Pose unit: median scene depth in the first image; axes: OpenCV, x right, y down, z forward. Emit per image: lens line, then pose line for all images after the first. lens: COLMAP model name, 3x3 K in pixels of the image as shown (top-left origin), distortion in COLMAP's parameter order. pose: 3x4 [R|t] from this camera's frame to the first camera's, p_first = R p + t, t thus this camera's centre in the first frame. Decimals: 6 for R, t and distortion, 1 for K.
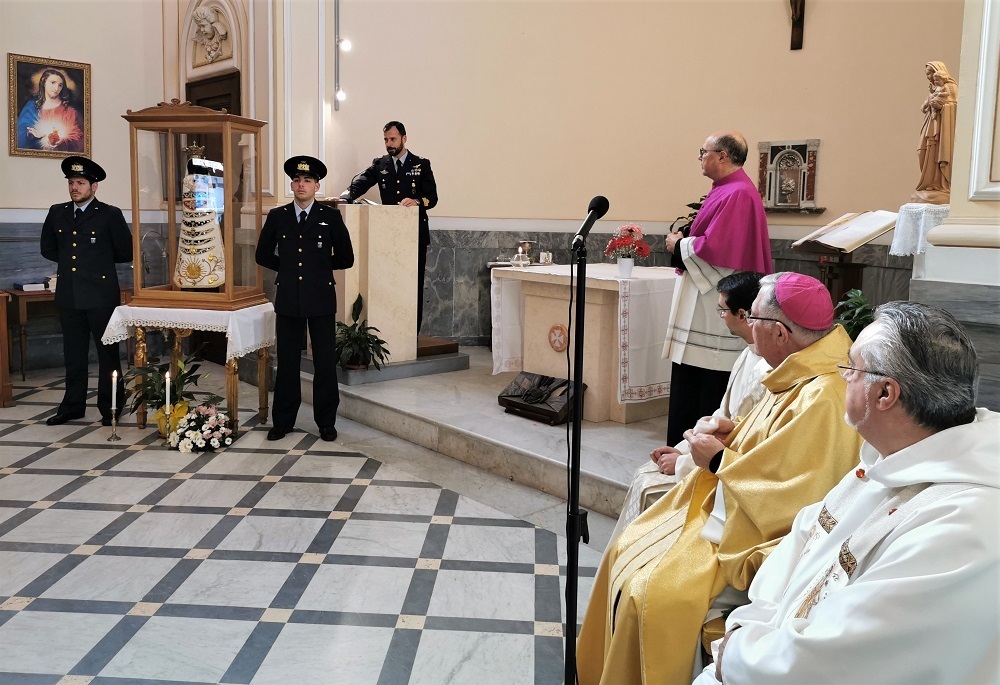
lens RADIAL K [[845.8, 0, 473.7], [0, 845.8, 278.6], [0, 0, 1]] dist [0.013197, 0.009728]
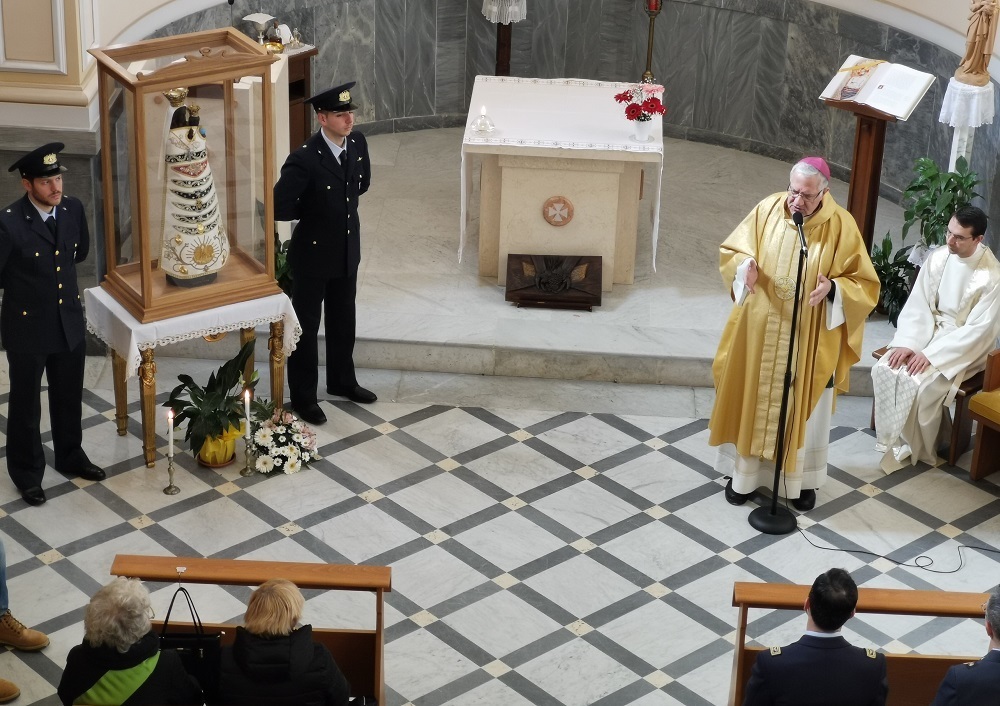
lens RADIAL K [[2285.9, 0, 500.0], [0, 2285.9, 353.0], [0, 0, 1]] dist [0.537723, -5.822426]
pose [[0.695562, -0.311380, 0.647484, -1.492902], [0.042375, 0.917415, 0.395670, -0.722318], [-0.717215, -0.247776, 0.651314, -0.532910]]
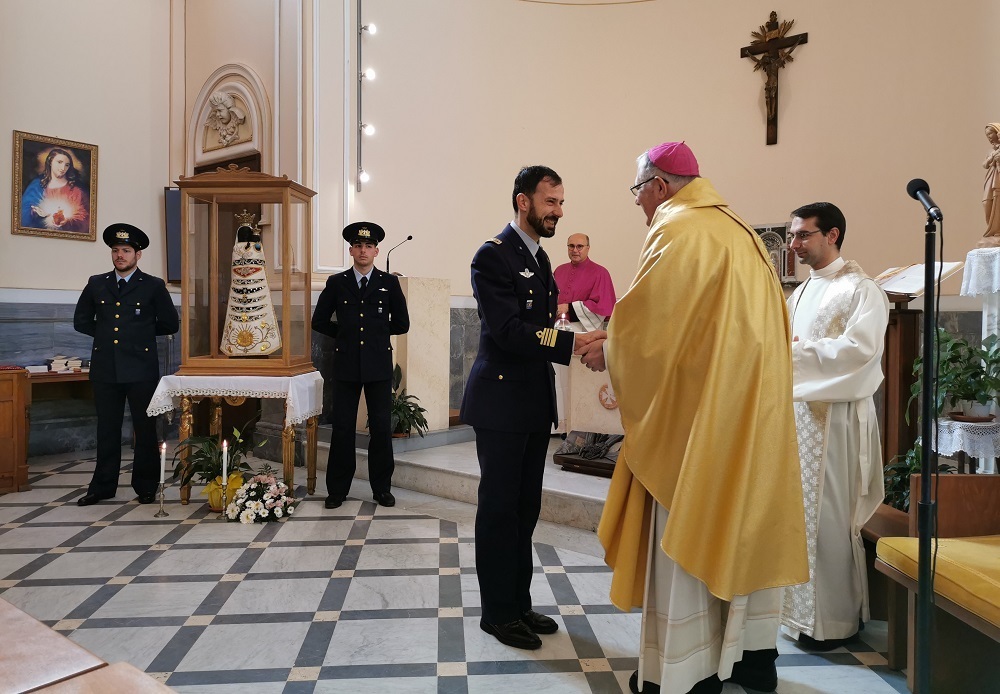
lens RADIAL K [[771.0, 0, 500.7], [0, 771.0, 316.7], [0, 0, 1]] dist [0.023069, -0.005033]
pose [[0.988460, -0.009805, 0.151162, -0.172450], [0.022494, 0.996340, -0.082463, 0.046499], [-0.149801, 0.084912, 0.985063, 0.067697]]
